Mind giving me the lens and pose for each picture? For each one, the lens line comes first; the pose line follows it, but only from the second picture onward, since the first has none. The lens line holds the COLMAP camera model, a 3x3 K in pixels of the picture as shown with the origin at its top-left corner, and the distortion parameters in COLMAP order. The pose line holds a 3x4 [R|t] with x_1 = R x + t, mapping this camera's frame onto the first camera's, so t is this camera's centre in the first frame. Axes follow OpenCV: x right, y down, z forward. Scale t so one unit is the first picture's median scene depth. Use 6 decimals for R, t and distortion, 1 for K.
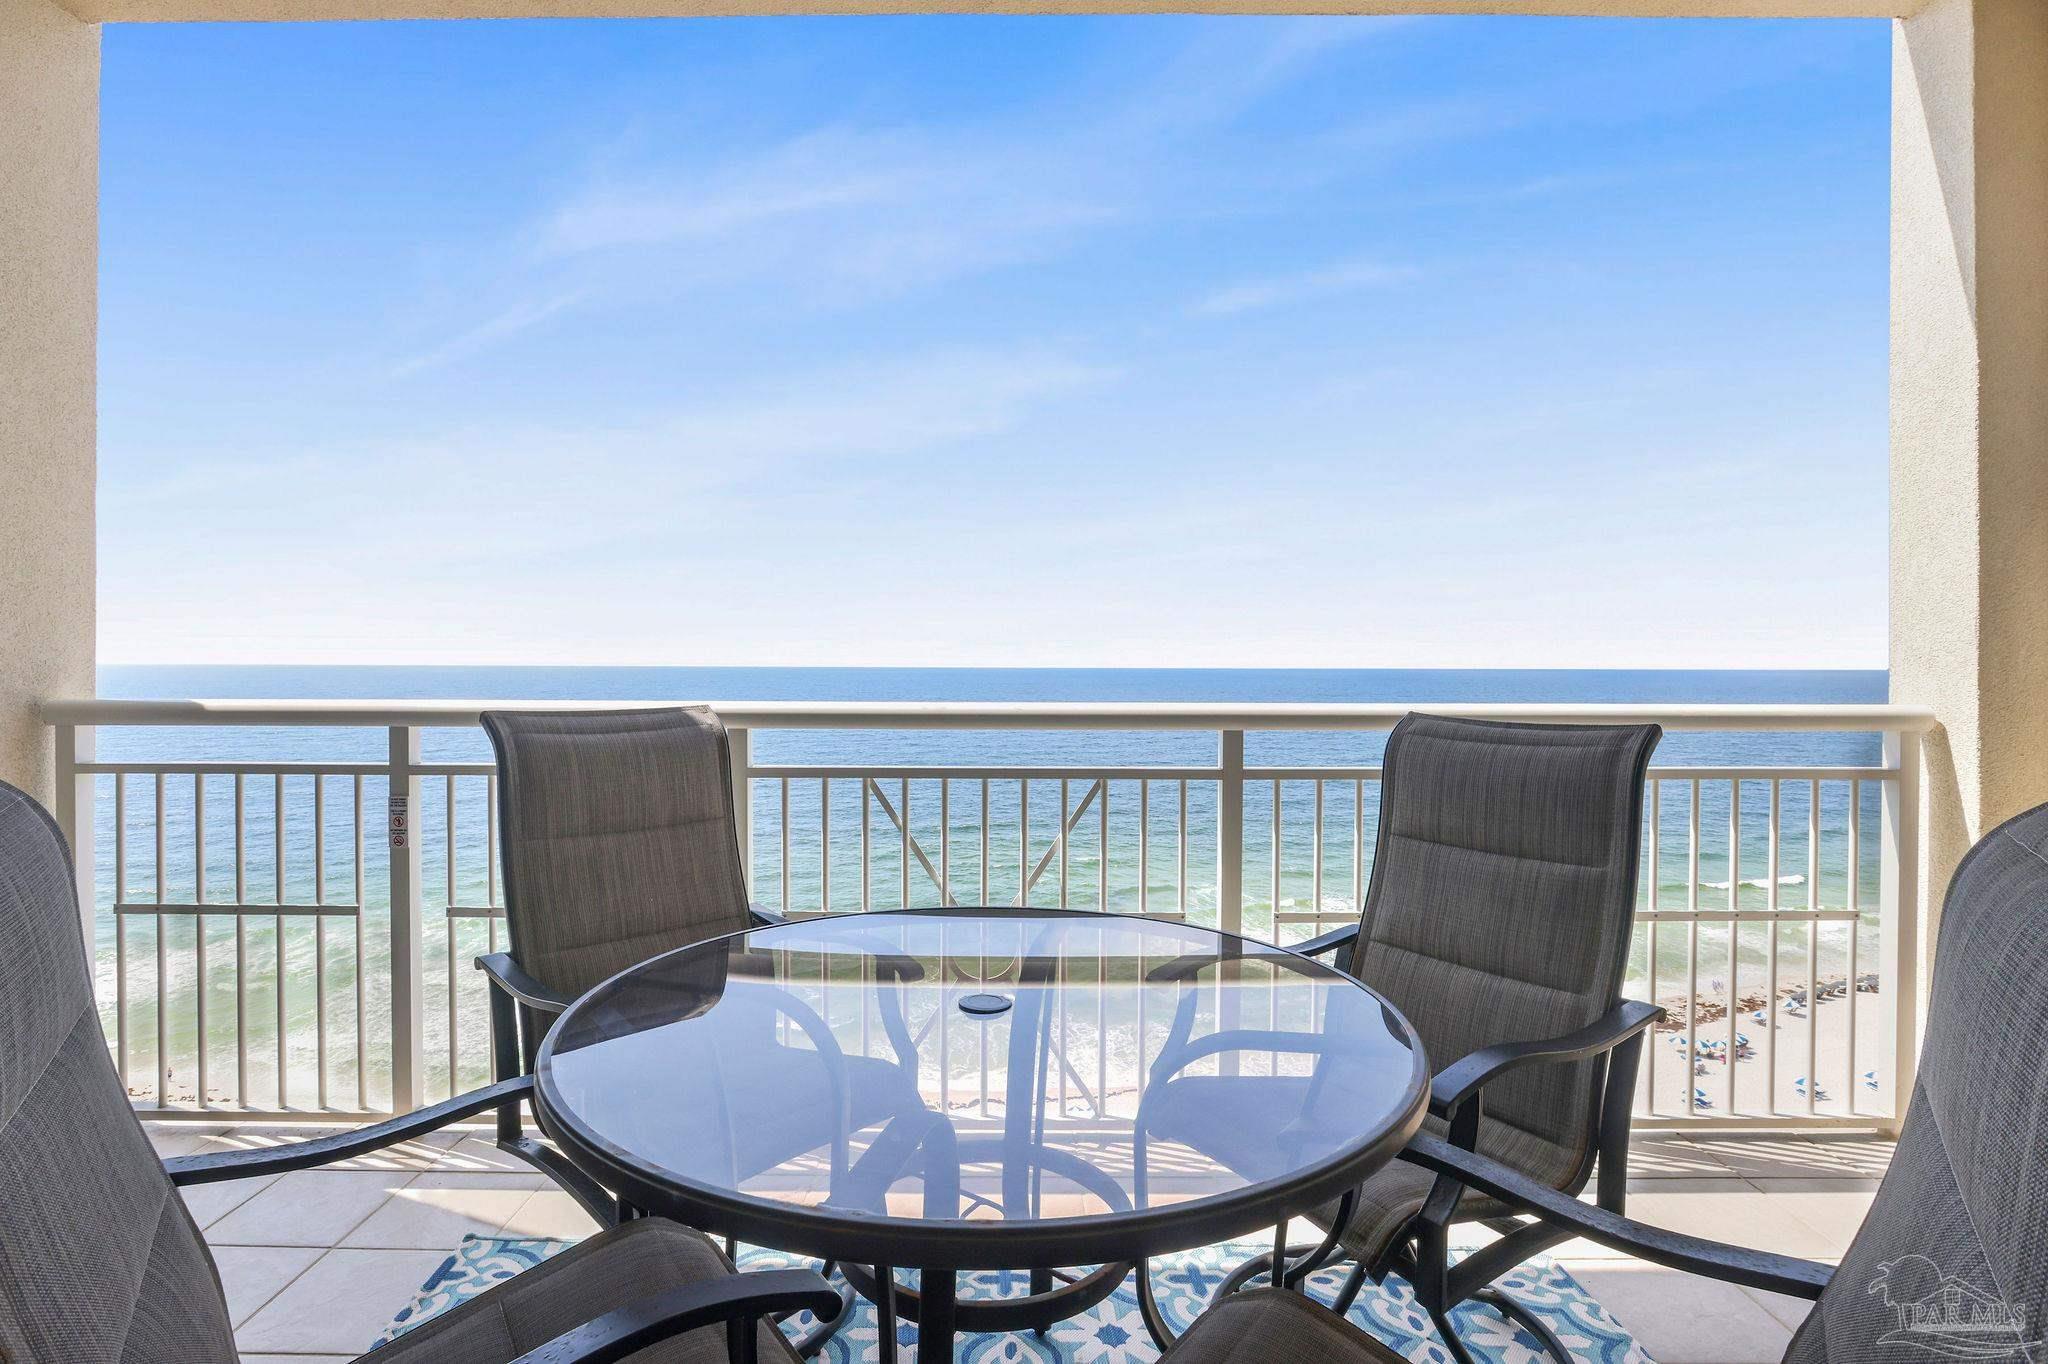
lens RADIAL K [[947.1, 0, 1024.4], [0, 947.1, 692.8], [0, 0, 1]] dist [-0.023675, 0.000550]
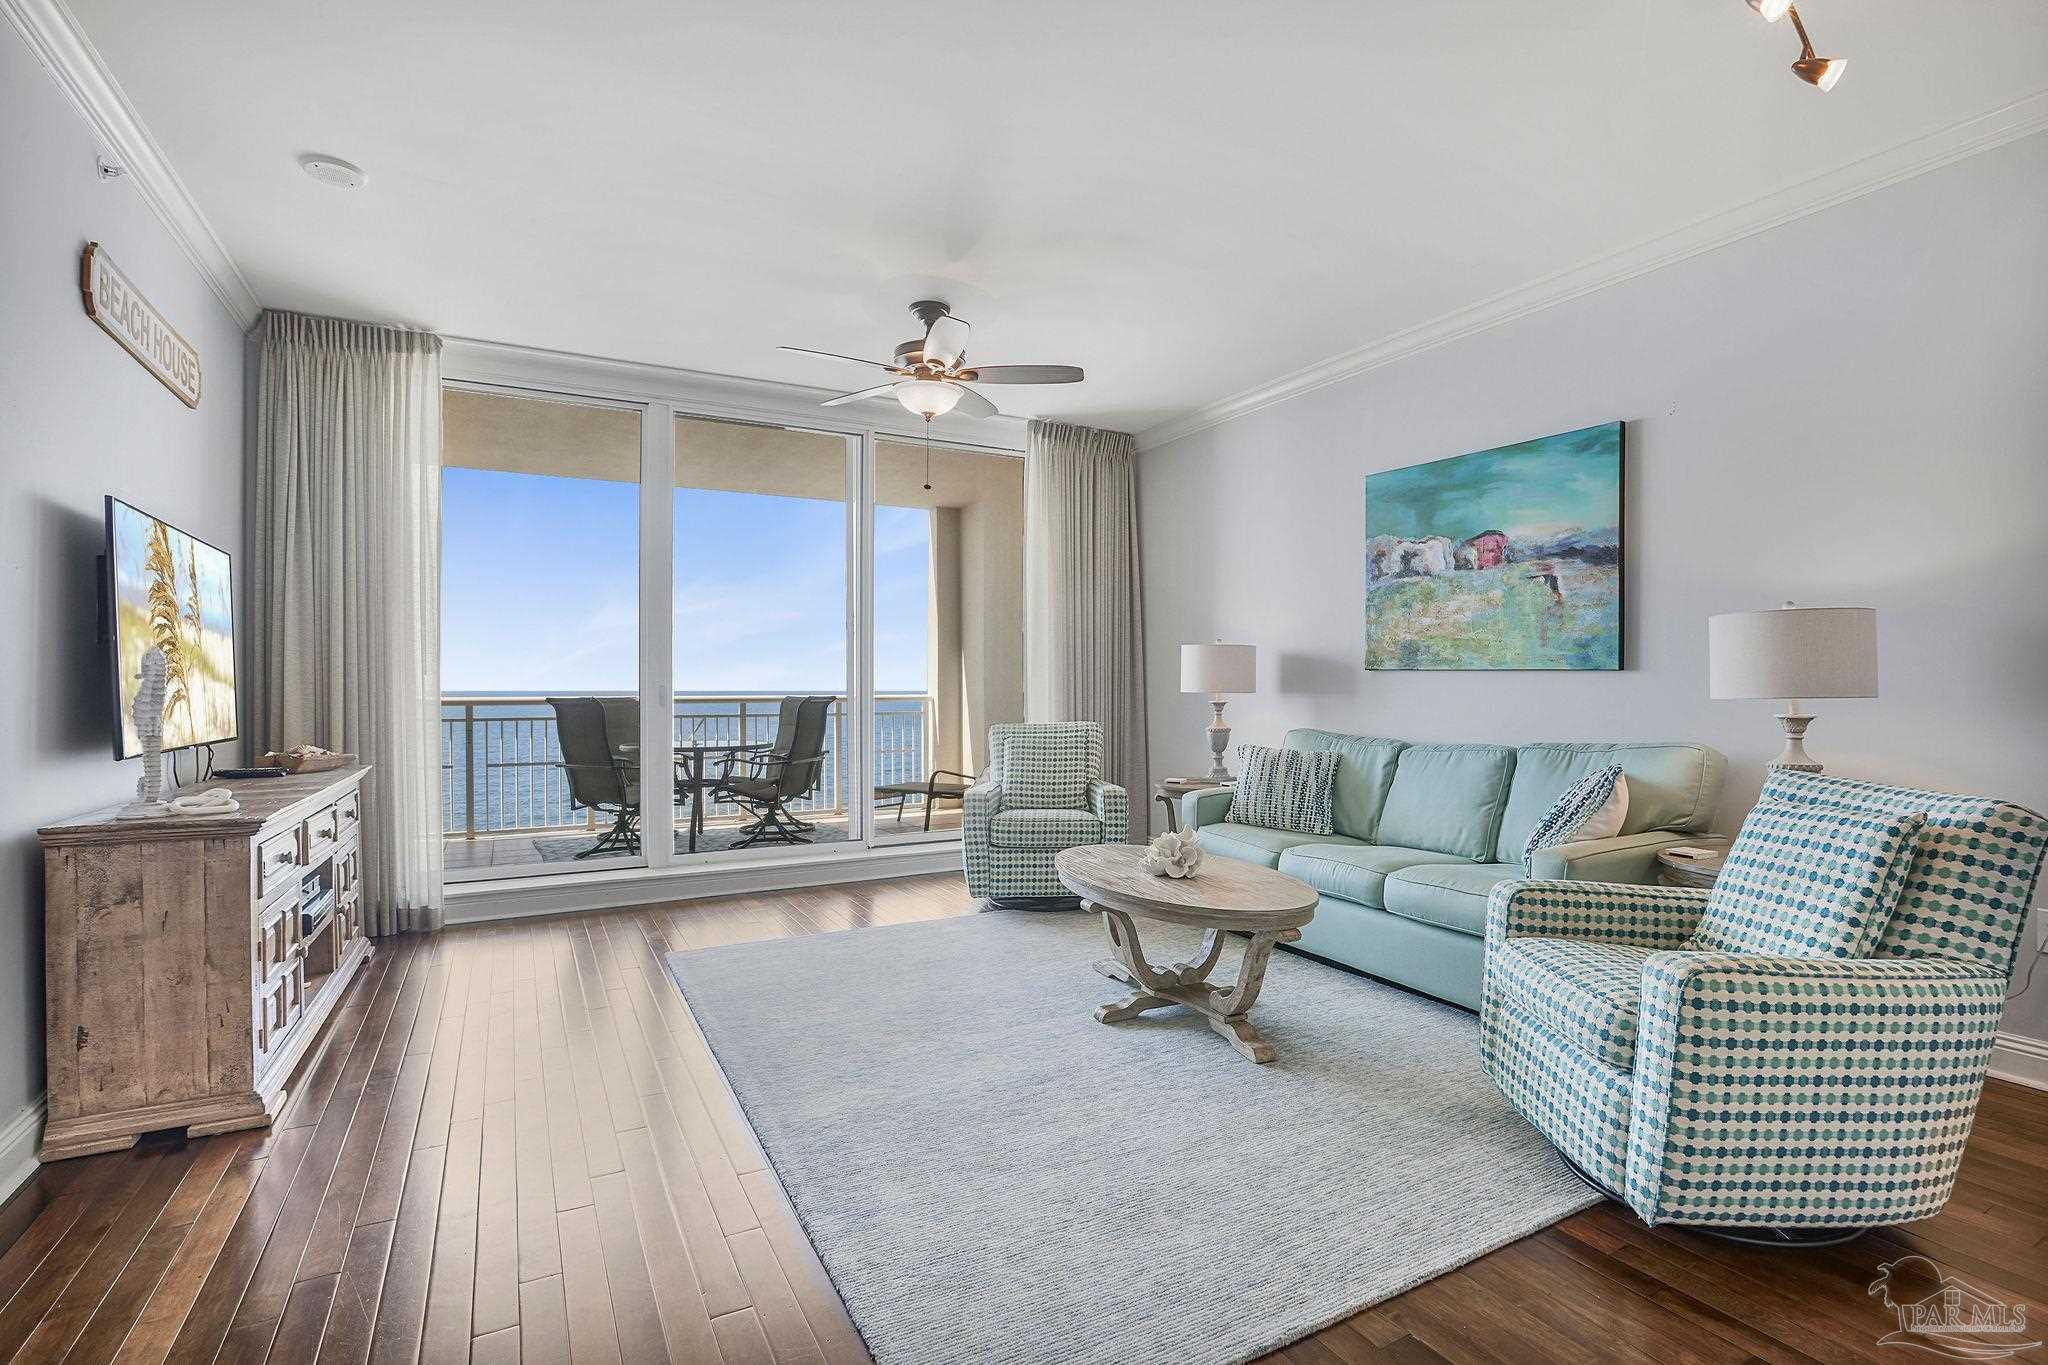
lens RADIAL K [[947.1, 0, 1011.5], [0, 947.1, 682.1], [0, 0, 1]] dist [-0.023675, 0.000550]
pose [[0.848624, 0.005265, 0.528970, -0.839532], [-0.002660, 0.999980, -0.005687, -0.025780], [-0.528989, 0.003419, 0.848622, -2.674978]]
